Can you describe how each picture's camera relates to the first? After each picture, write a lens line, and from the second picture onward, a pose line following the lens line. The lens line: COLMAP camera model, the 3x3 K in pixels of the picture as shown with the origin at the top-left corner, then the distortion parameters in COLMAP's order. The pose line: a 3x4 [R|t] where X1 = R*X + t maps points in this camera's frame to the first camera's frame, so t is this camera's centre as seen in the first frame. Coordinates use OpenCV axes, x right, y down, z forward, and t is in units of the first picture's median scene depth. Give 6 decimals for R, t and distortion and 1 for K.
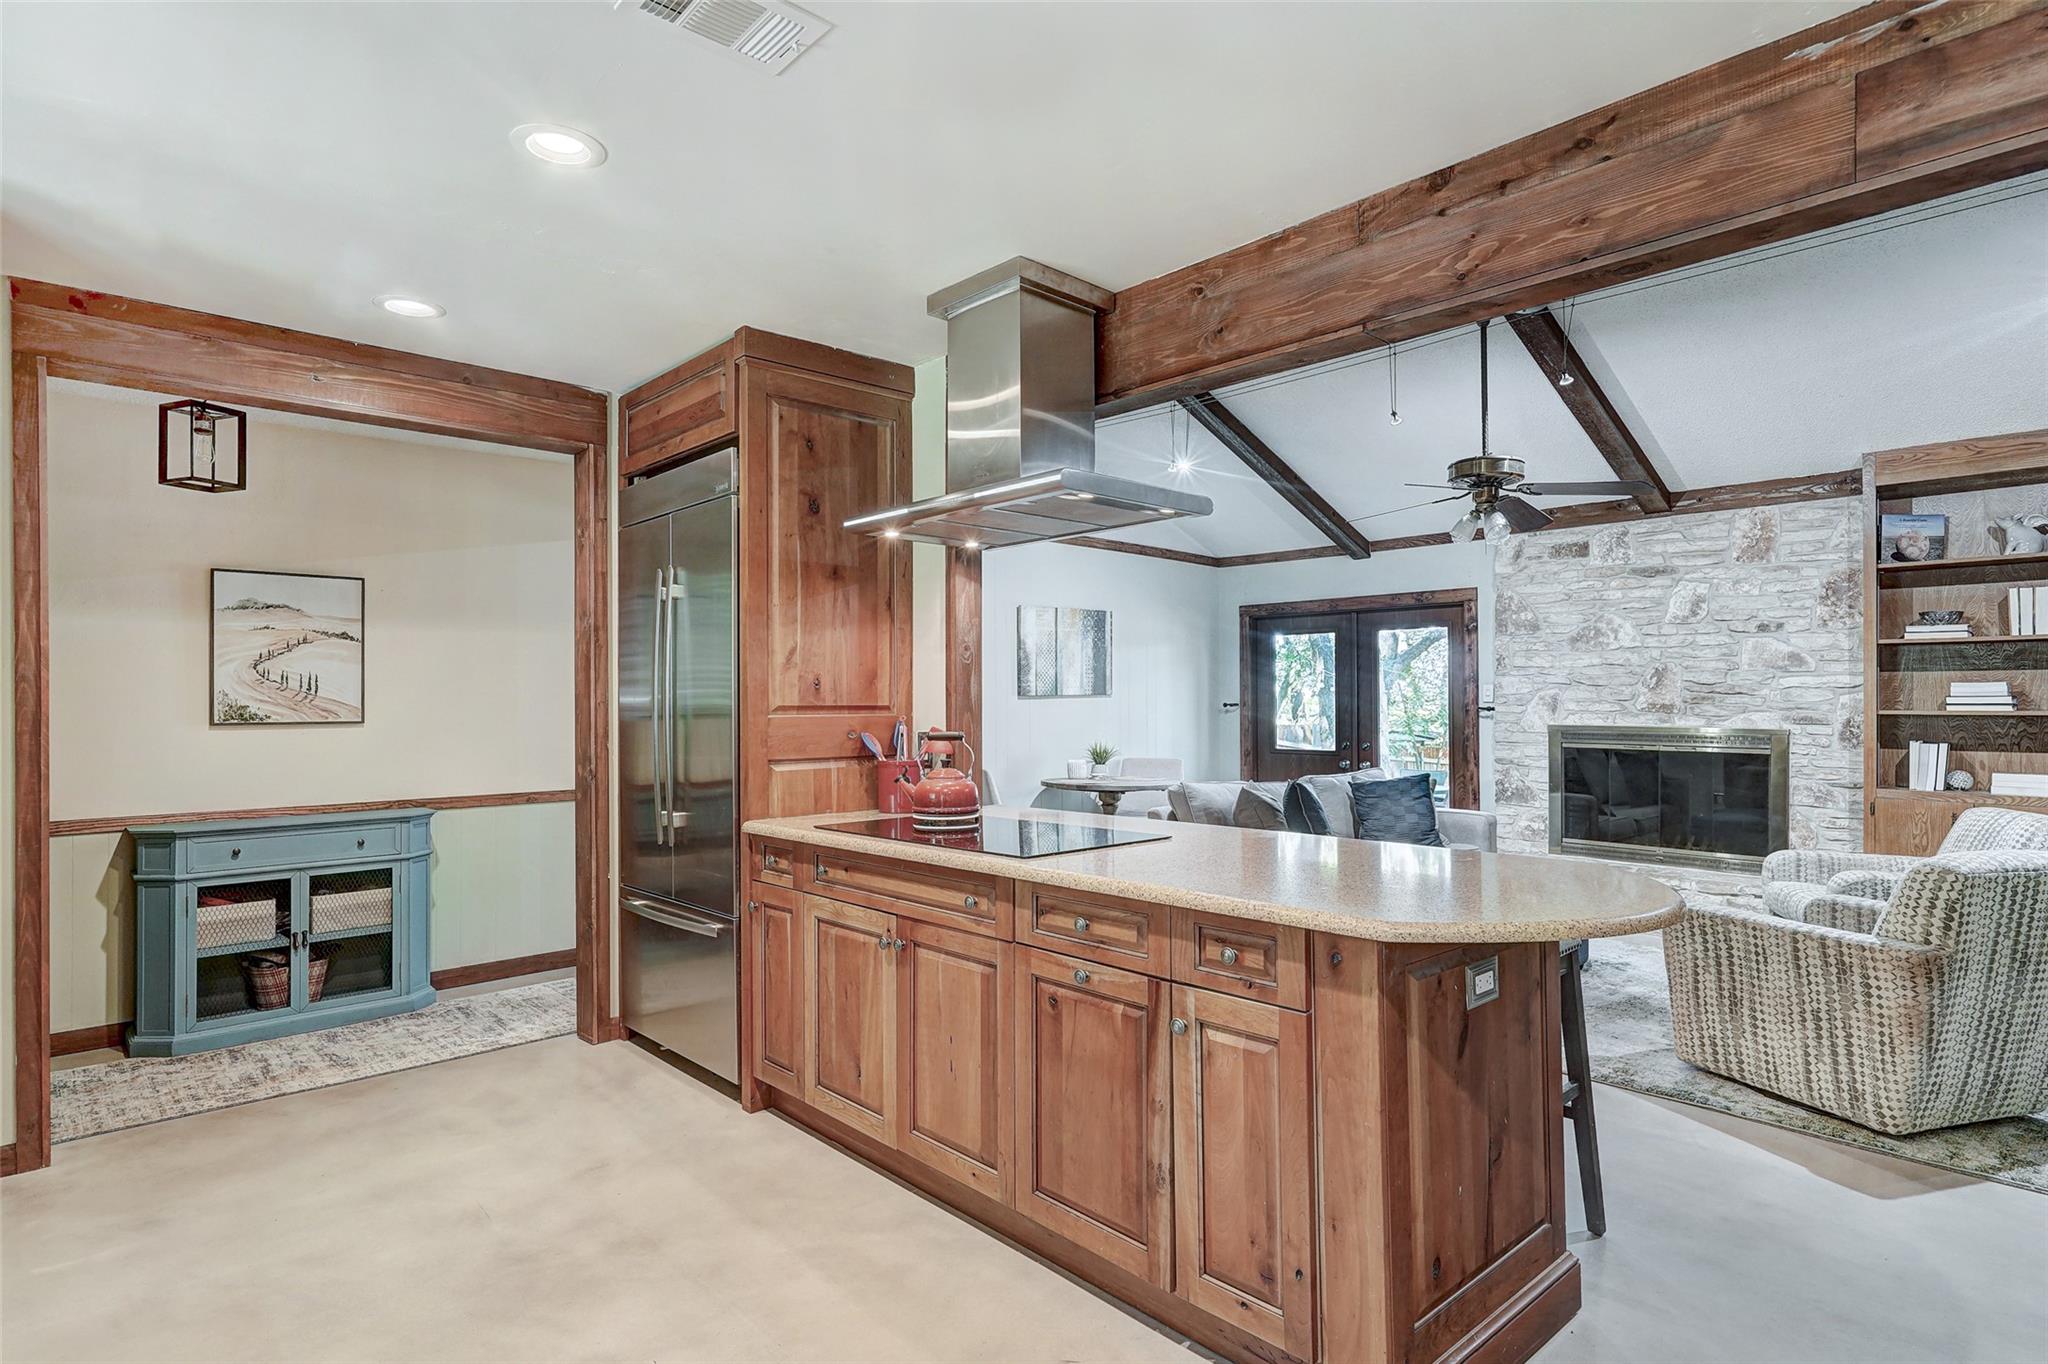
lens RADIAL K [[1072.7, 0, 1011.1], [0, 1072.7, 692.9], [0, 0, 1]] dist [-0.000027, 0.008245]
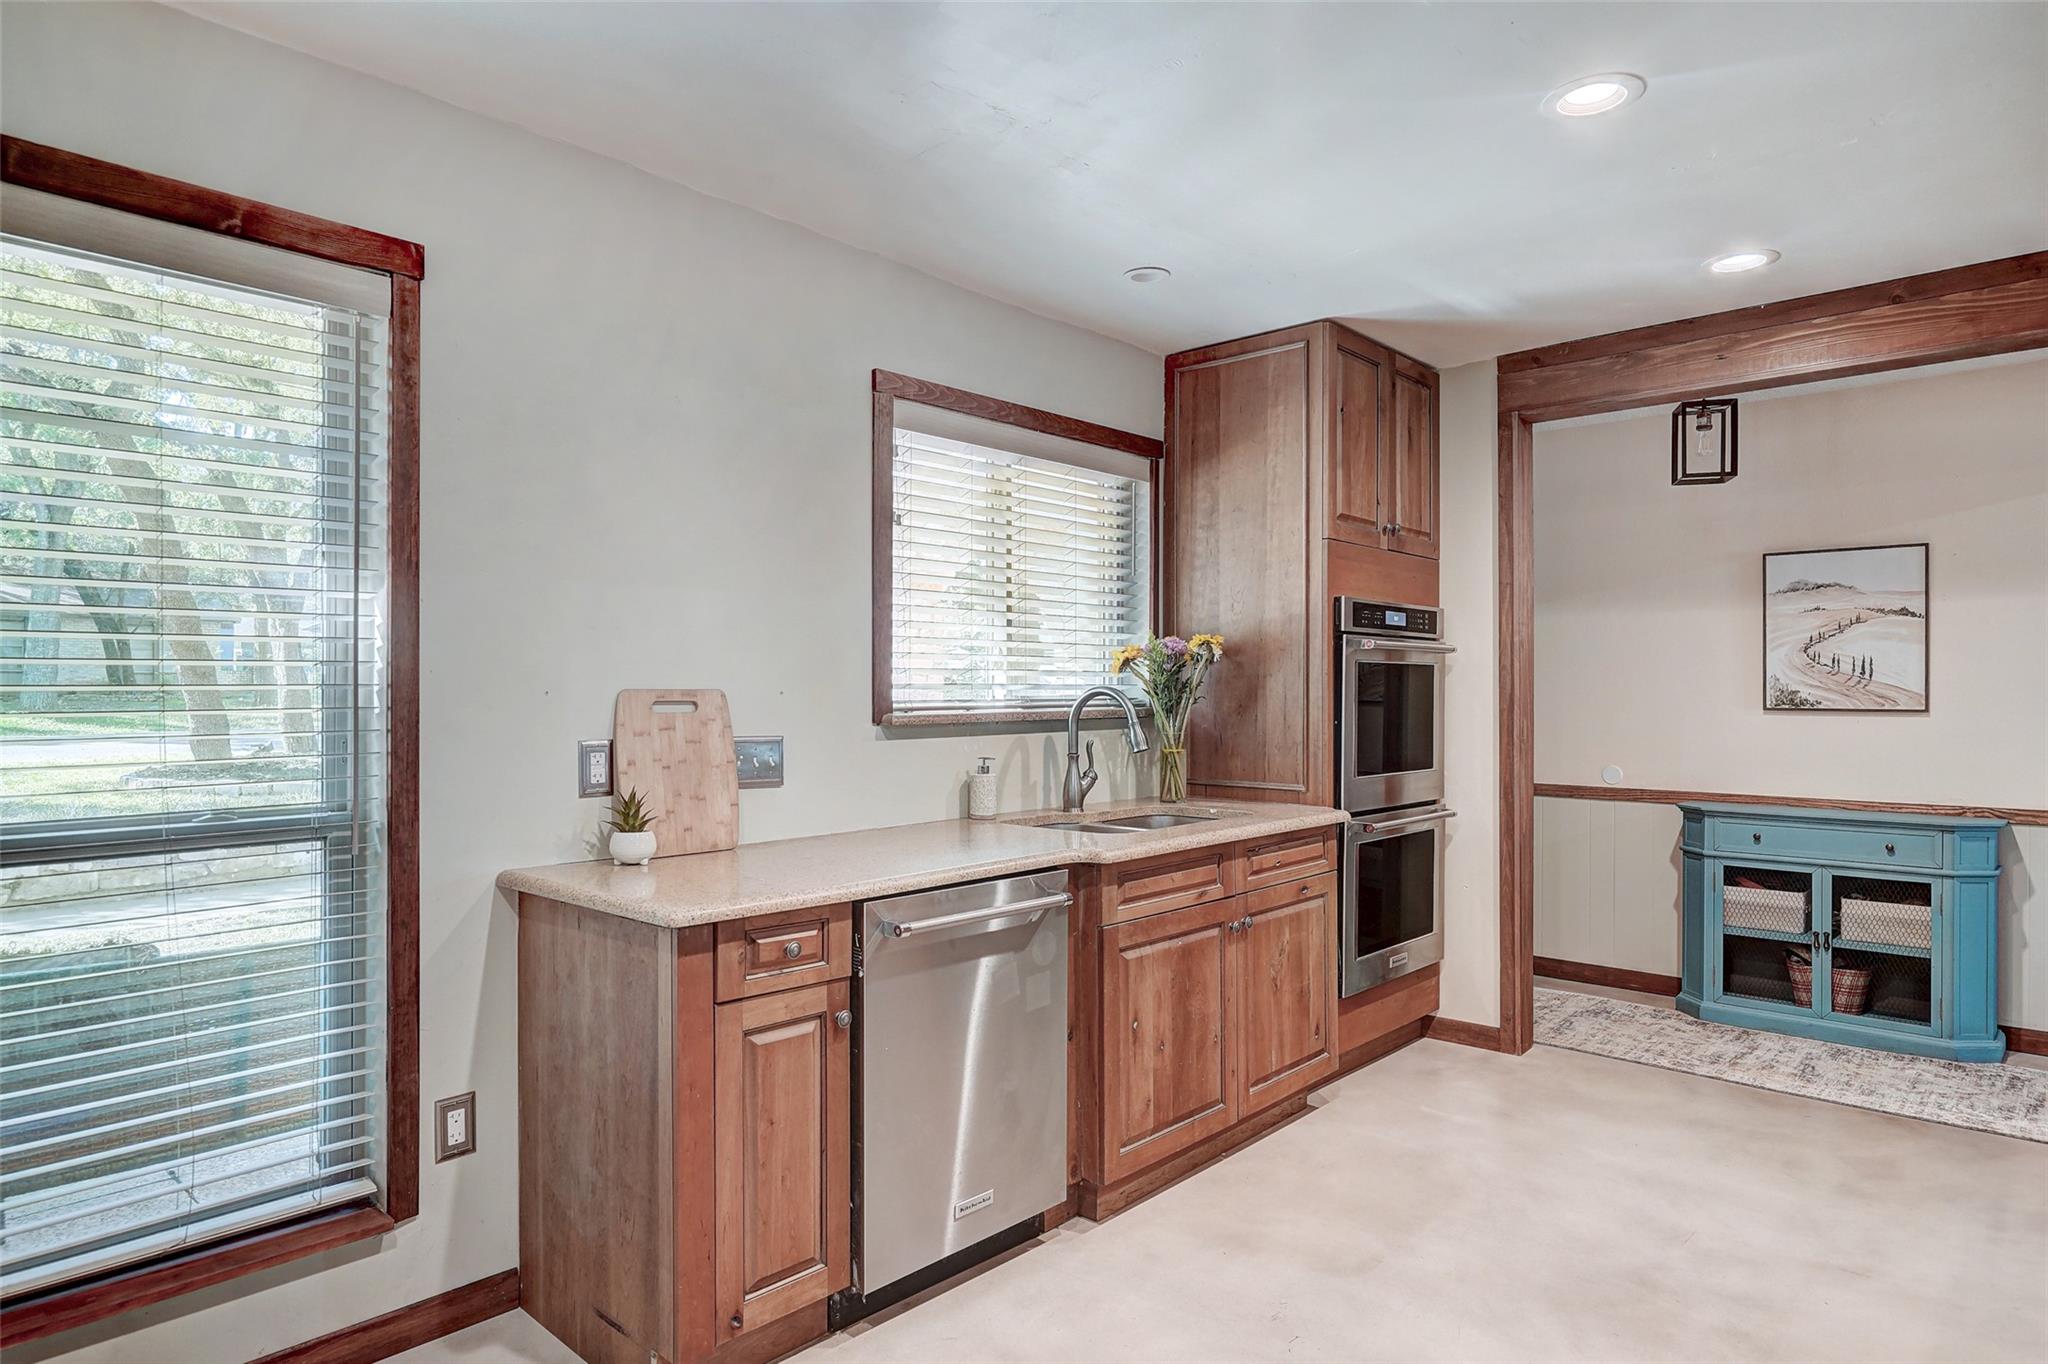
lens RADIAL K [[1182.5, 0, 1017.6], [0, 1182.5, 690.5], [0, 0, 1]] dist [-0.017219, 0.010051]
pose [[0.084388, 0.006904, -0.996409, 0.244290], [0.004428, 0.999964, 0.007304, 0.000660], [0.996423, -0.005028, 0.084354, 0.176951]]
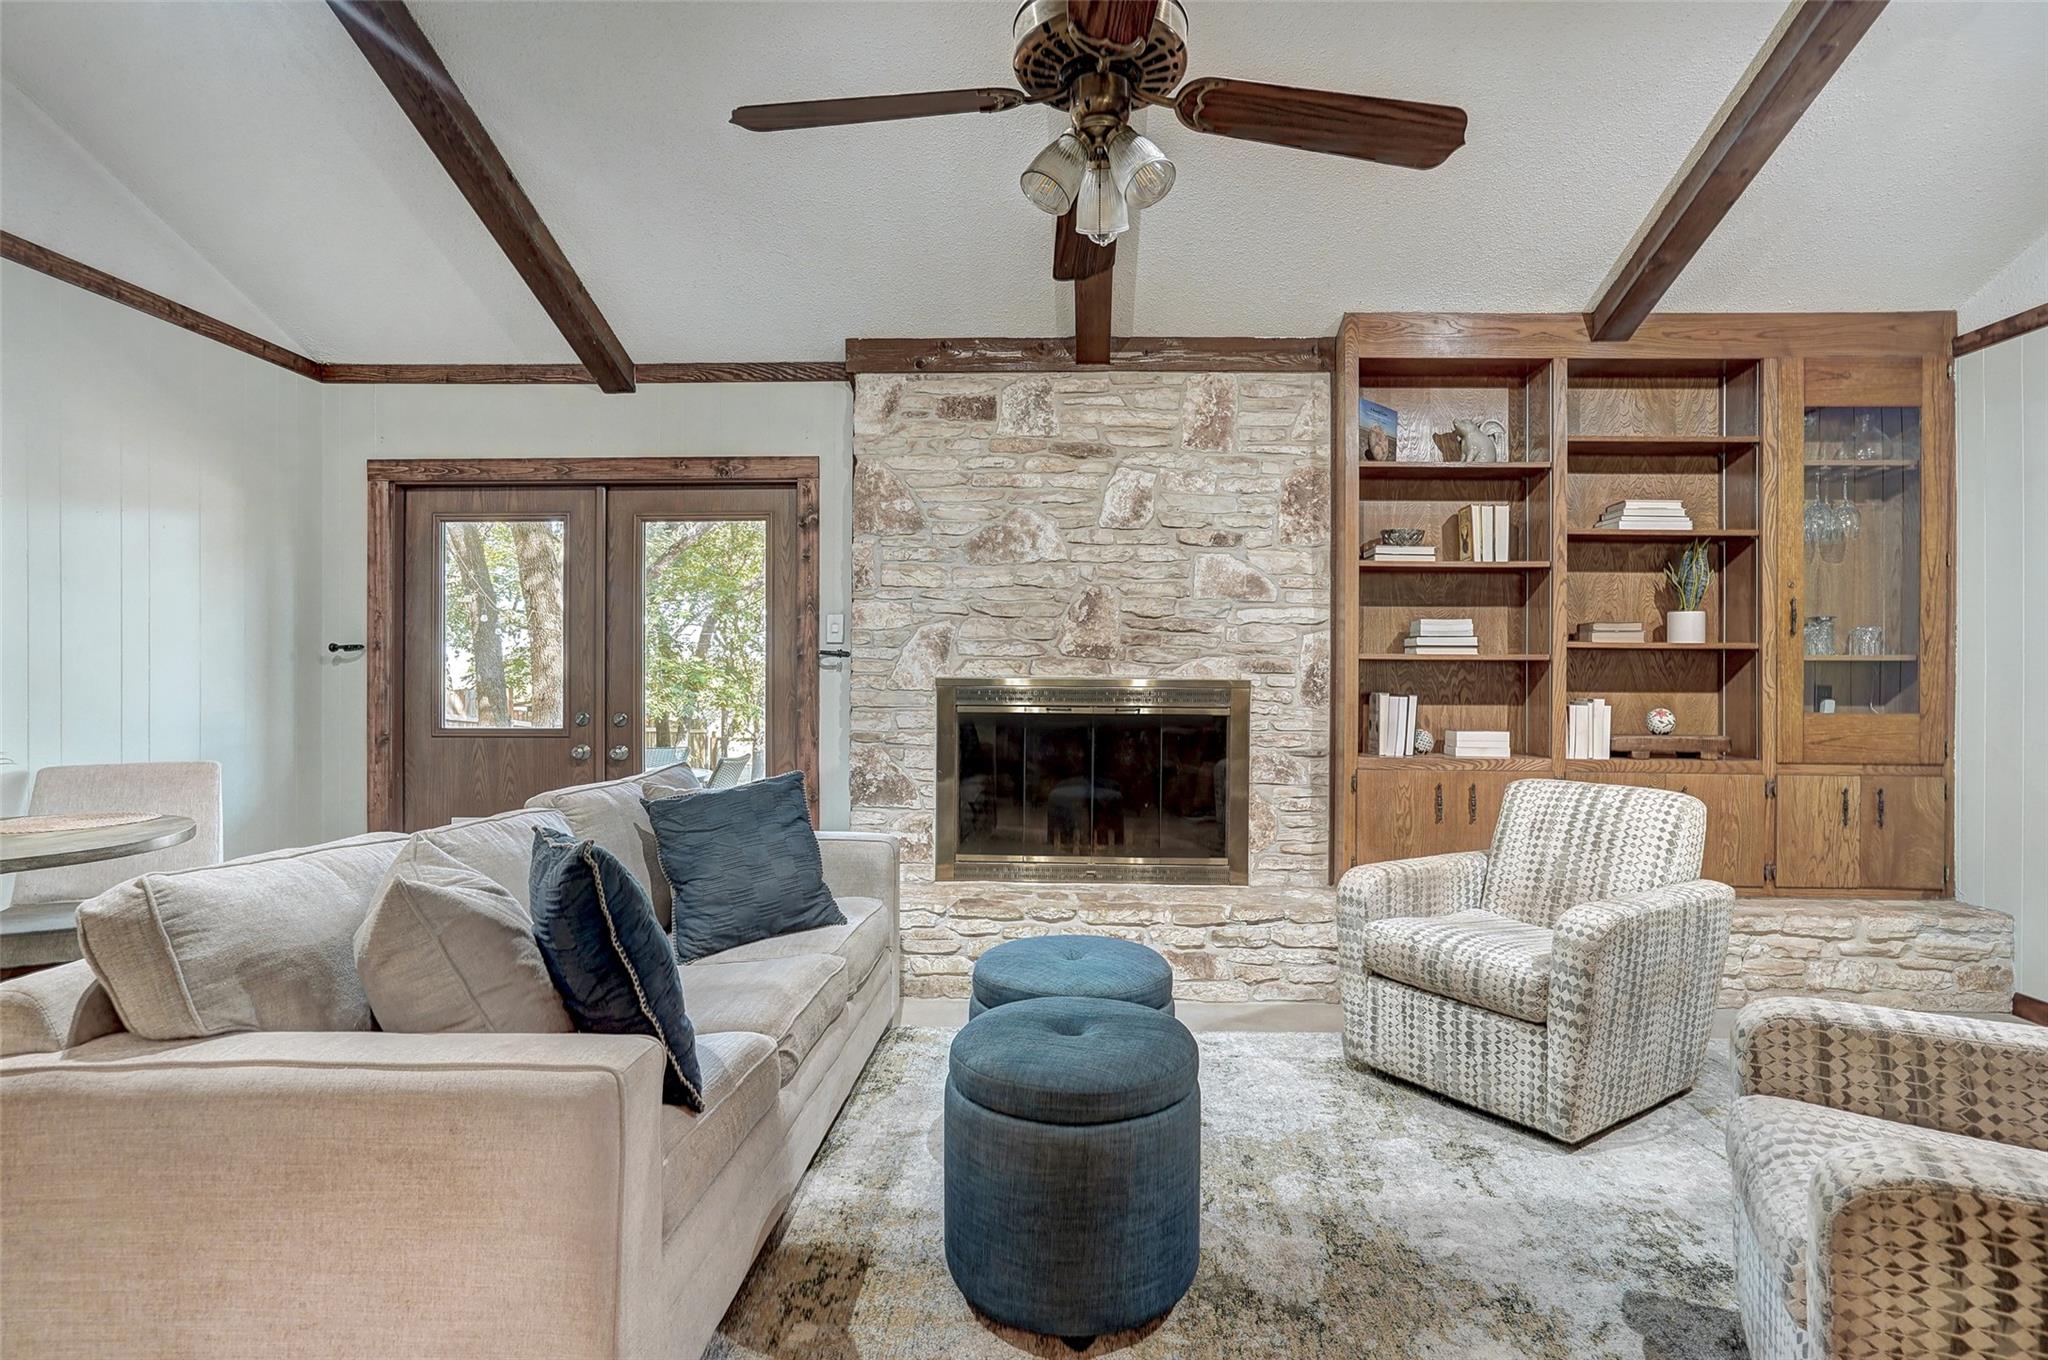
lens RADIAL K [[989.0, 0, 1036.8], [0, 989.0, 668.8], [0, 0, 1]] dist [-0.014651, 0.001018]
pose [[0.691615, 0.007225, 0.722230, 0.152384], [-0.009956, 0.999950, -0.000469, 0.030747], [-0.722198, -0.006866, 0.691653, 0.706255]]
